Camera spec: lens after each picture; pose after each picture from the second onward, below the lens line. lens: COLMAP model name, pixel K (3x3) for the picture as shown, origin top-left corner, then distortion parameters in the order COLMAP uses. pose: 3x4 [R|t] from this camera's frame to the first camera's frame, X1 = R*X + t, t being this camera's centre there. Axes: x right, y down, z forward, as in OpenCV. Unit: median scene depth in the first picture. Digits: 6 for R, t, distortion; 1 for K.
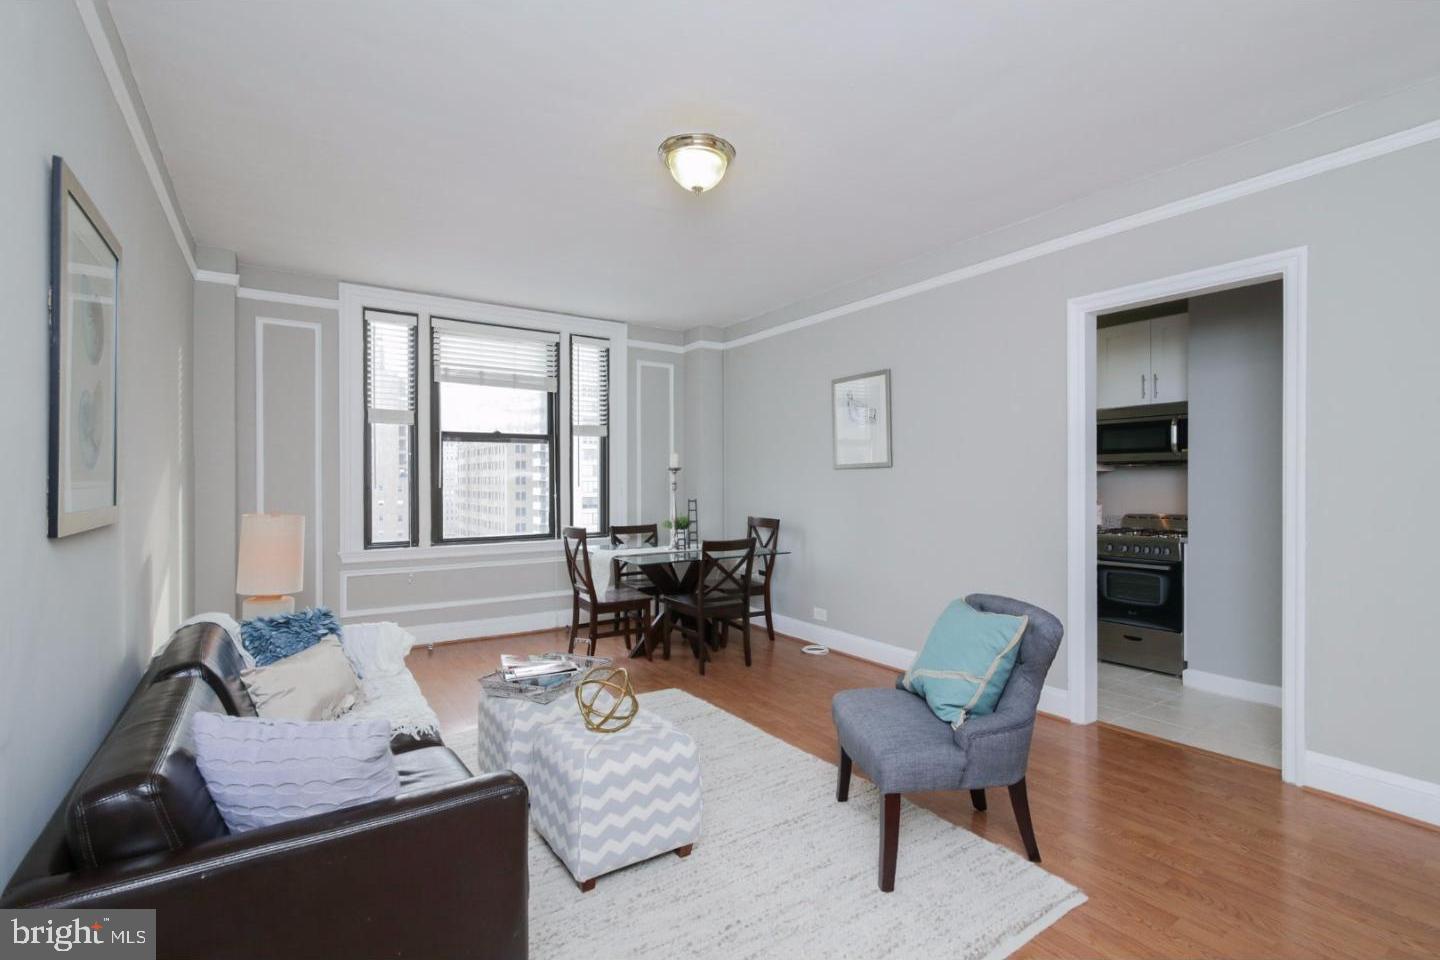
lens RADIAL K [[667.6, 0, 717.1], [0, 667.6, 485.3], [0, 0, 1]] dist [-0.000059, -0.000015]
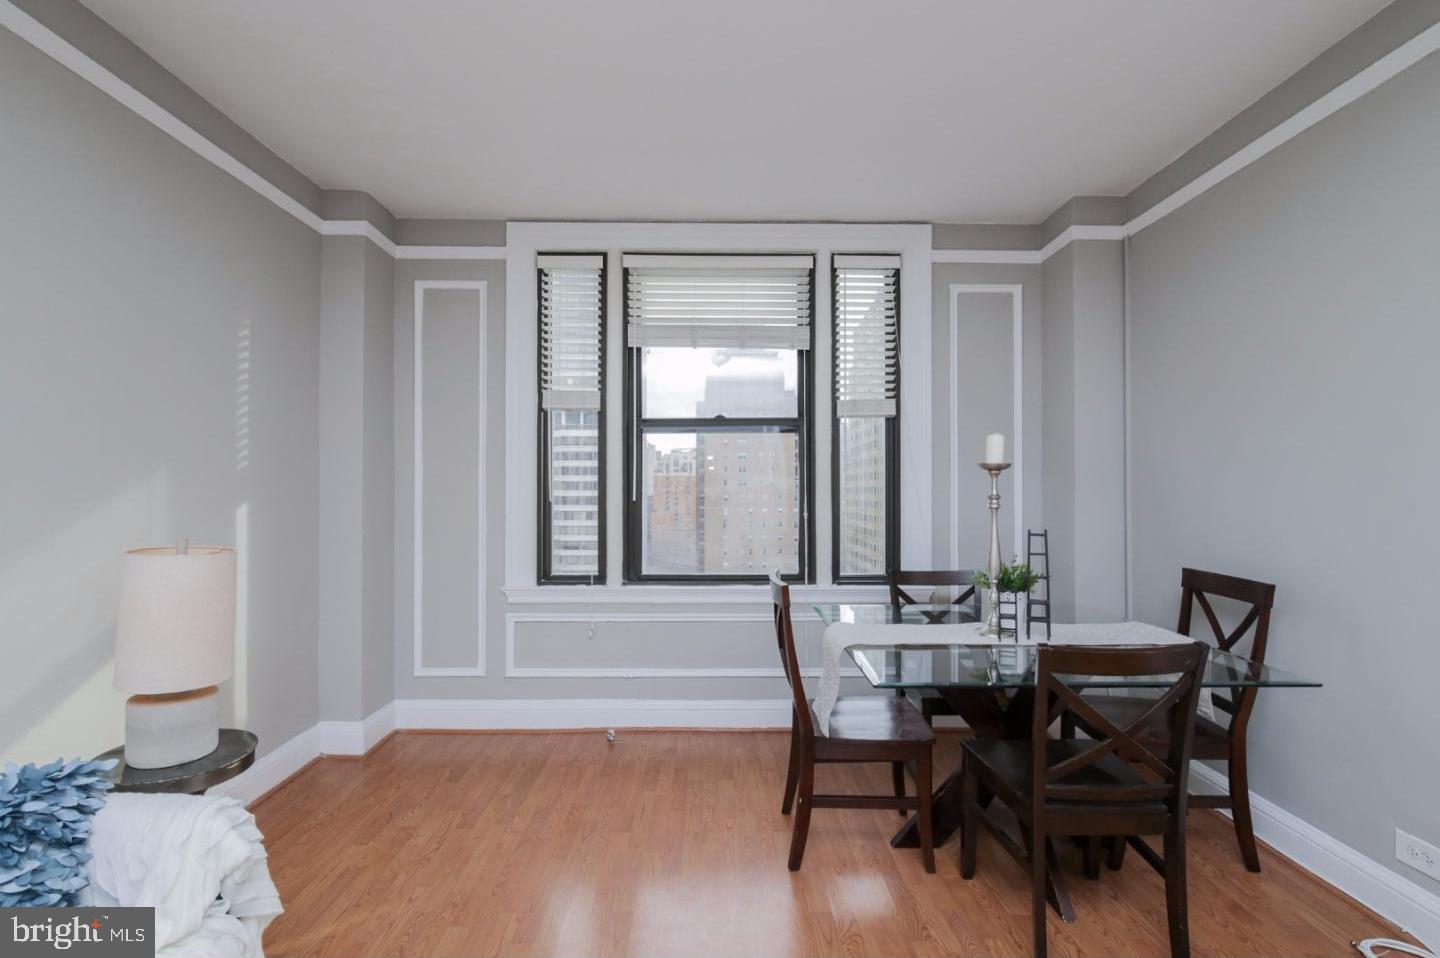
lens RADIAL K [[667.6, 0, 717.1], [0, 667.6, 484.3], [0, 0, 1]] dist [-0.000059, -0.000015]
pose [[0.842675, -0.003350, -0.538412, 0.025017], [-0.006289, 0.999851, -0.016064, -0.002335], [0.538386, 0.016923, 0.842529, 0.458191]]
